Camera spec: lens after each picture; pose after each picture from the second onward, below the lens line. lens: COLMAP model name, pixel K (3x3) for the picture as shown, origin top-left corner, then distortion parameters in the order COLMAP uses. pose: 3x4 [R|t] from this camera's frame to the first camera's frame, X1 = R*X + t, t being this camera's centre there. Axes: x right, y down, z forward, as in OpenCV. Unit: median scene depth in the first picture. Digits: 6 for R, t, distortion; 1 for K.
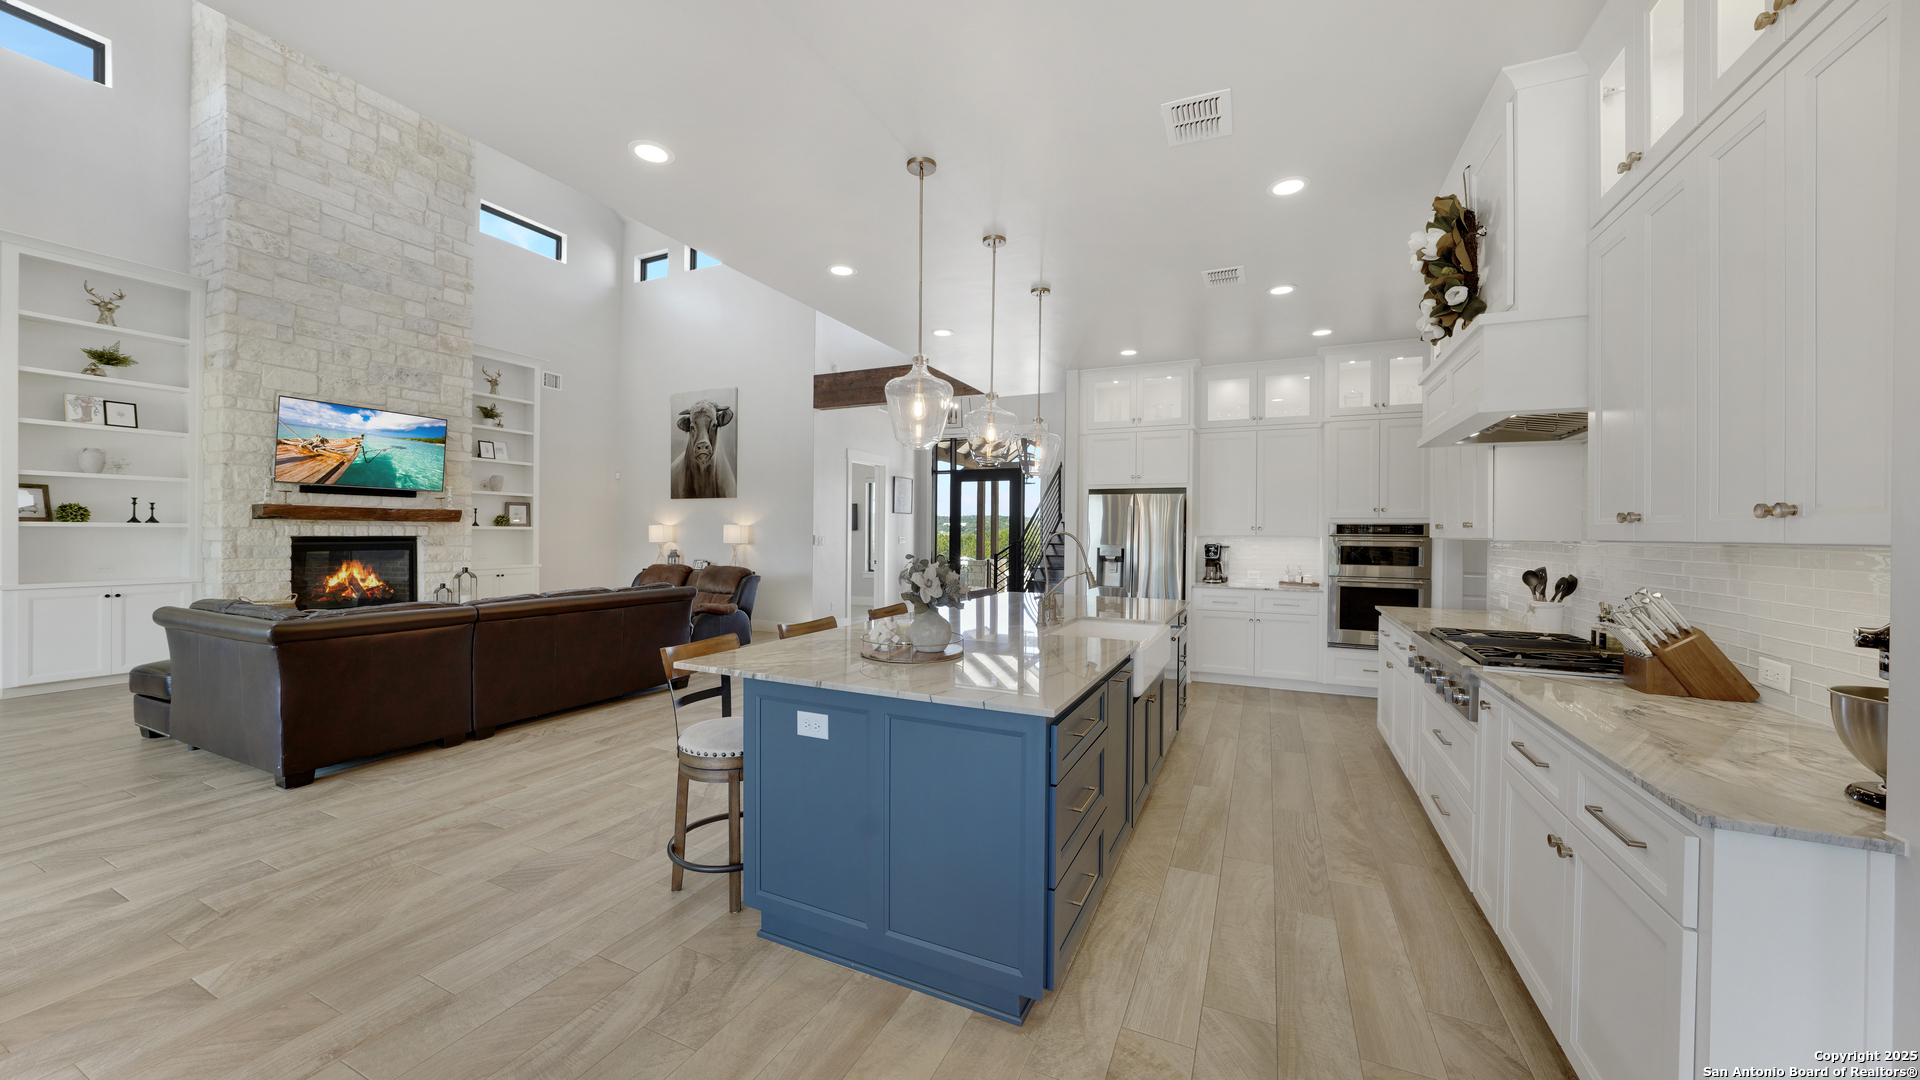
lens RADIAL K [[660.7, 0, 963.8], [0, 660.7, 535.3], [0, 0, 1]] dist [-0.031559, 0.006931]
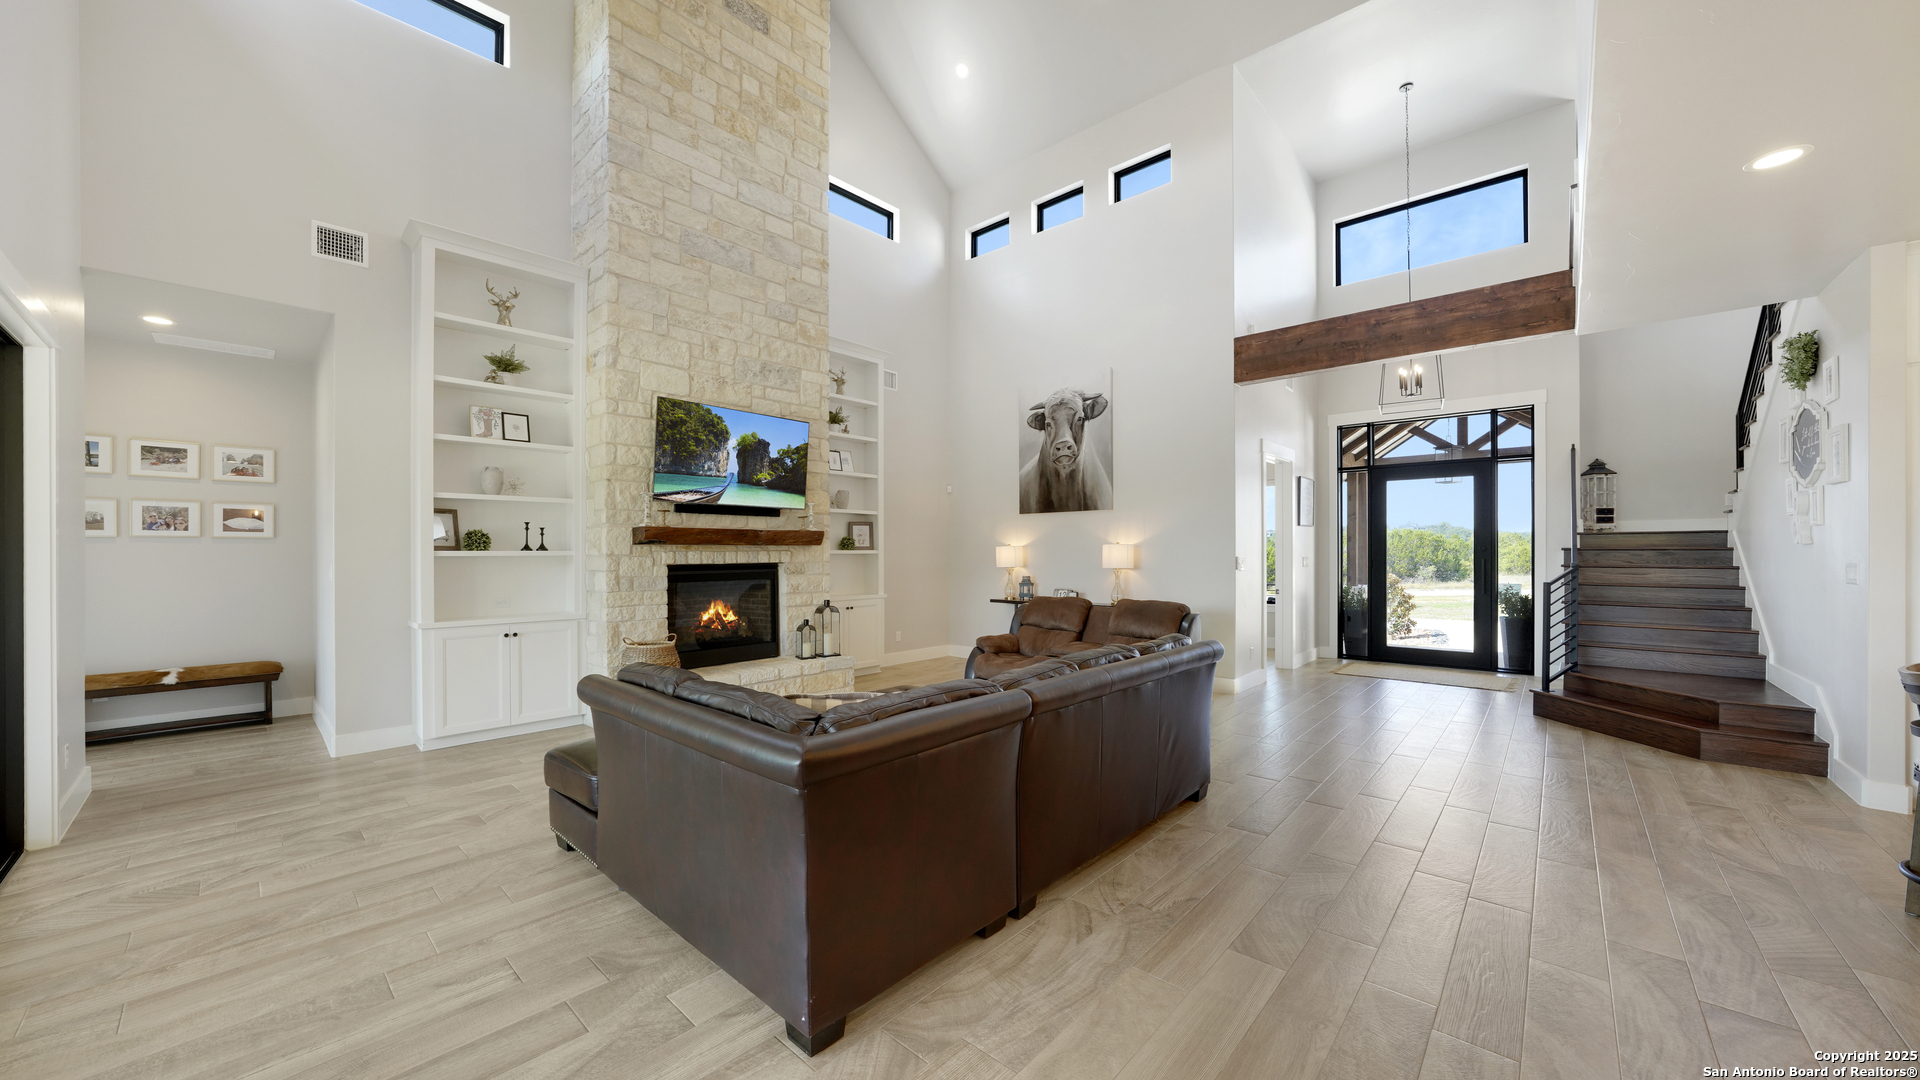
lens RADIAL K [[674.1, 0, 959.6], [0, 674.1, 552.5], [0, 0, 1]] dist [-0.031636, 0.007025]
pose [[0.952943, -0.011399, -0.302936, -0.400818], [0.010119, 0.999932, -0.005794, -0.005363], [0.302981, 0.002456, 0.952993, 0.270803]]
